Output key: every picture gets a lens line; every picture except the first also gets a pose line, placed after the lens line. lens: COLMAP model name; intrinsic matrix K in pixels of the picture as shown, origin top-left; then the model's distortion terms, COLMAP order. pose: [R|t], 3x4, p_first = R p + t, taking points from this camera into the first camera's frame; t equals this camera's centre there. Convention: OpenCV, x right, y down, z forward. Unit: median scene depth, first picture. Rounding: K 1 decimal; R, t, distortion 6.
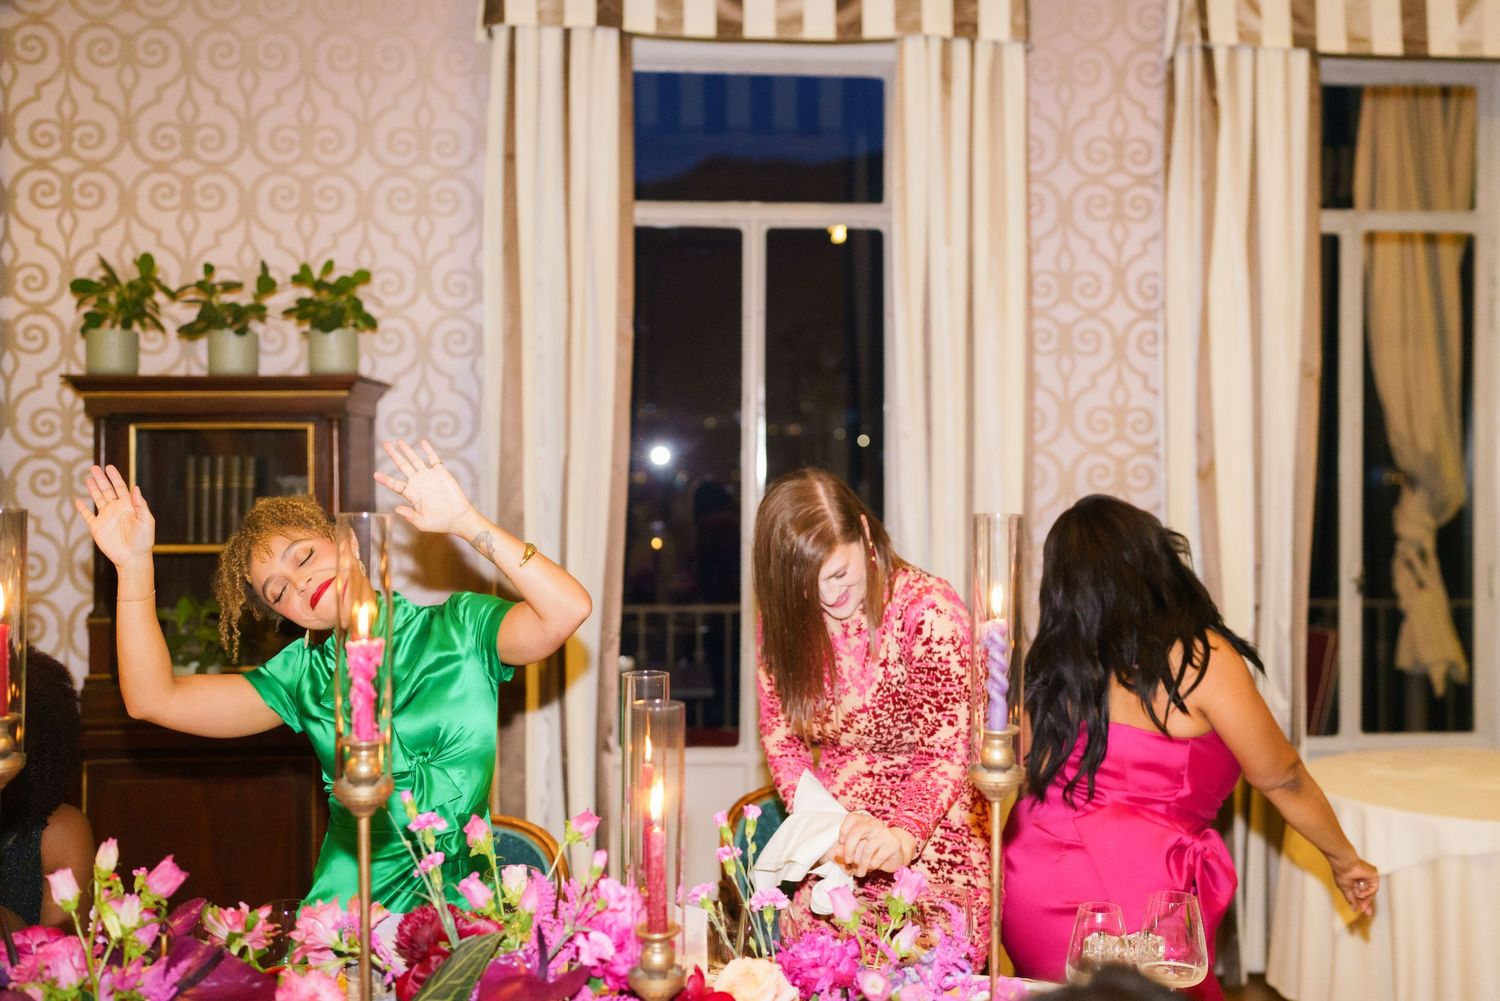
lens RADIAL K [[1506.8, 0, 800.7], [0, 1506.8, 472.4], [0, 0, 1]] dist [-0.056078, 0.170755]
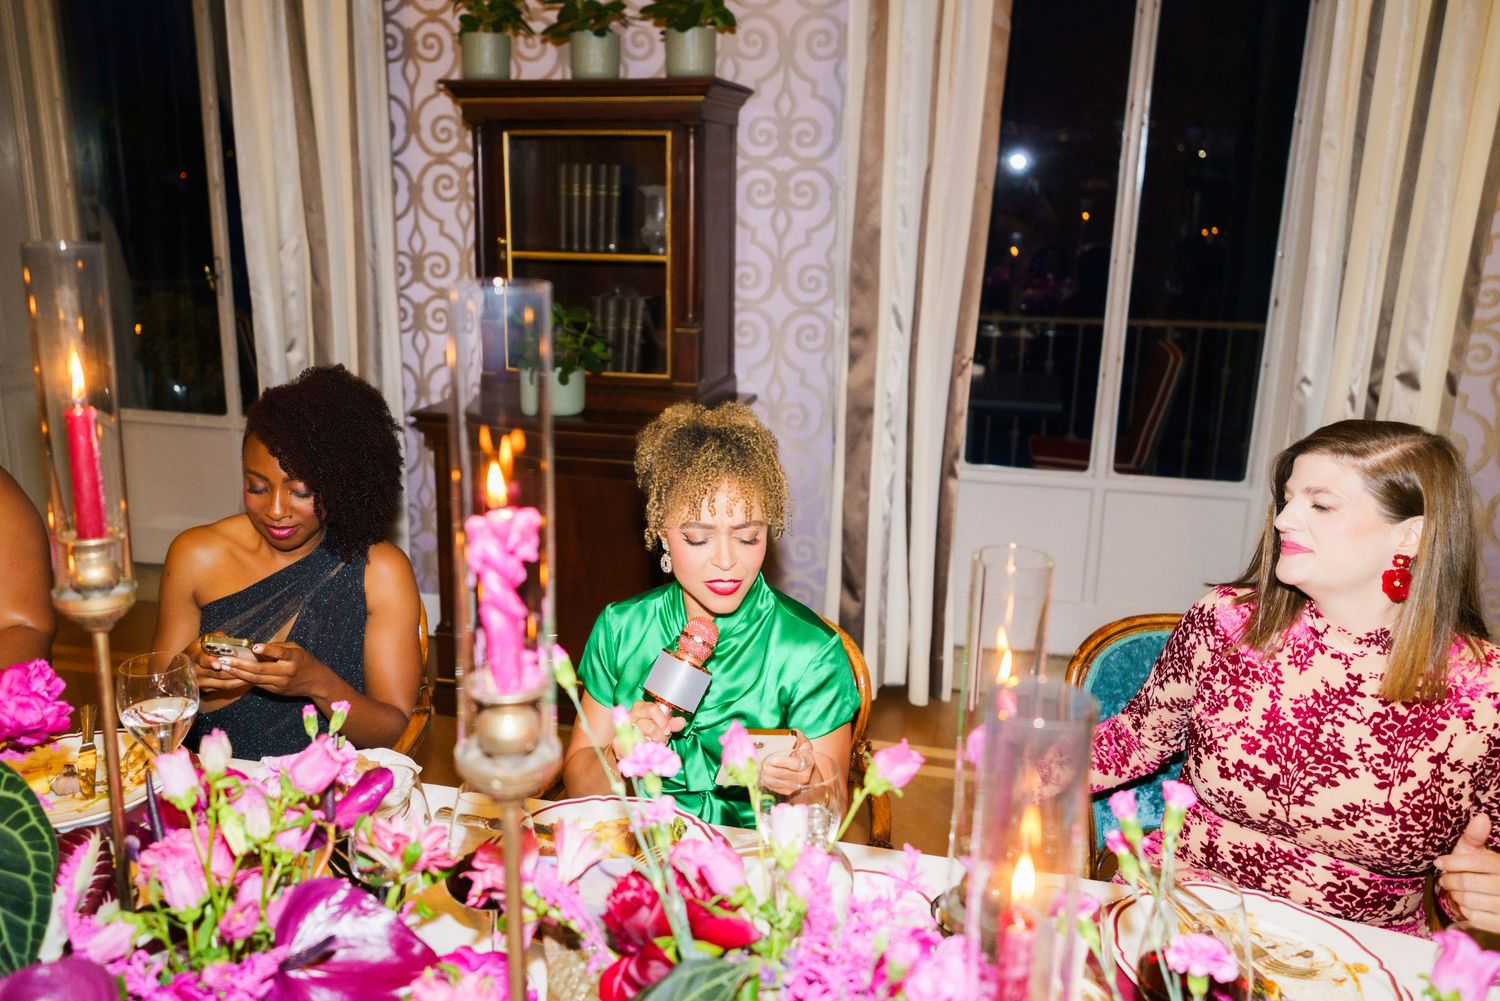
lens RADIAL K [[1195.8, 0, 712.2], [0, 1195.8, 464.3], [0, 0, 1]] dist [0.010573, 0.007587]
pose [[0.943934, 0.090432, -0.317507, -0.029086], [-0.014198, 0.971981, 0.234628, -0.004196], [0.329829, -0.216966, 0.918770, 0.229308]]
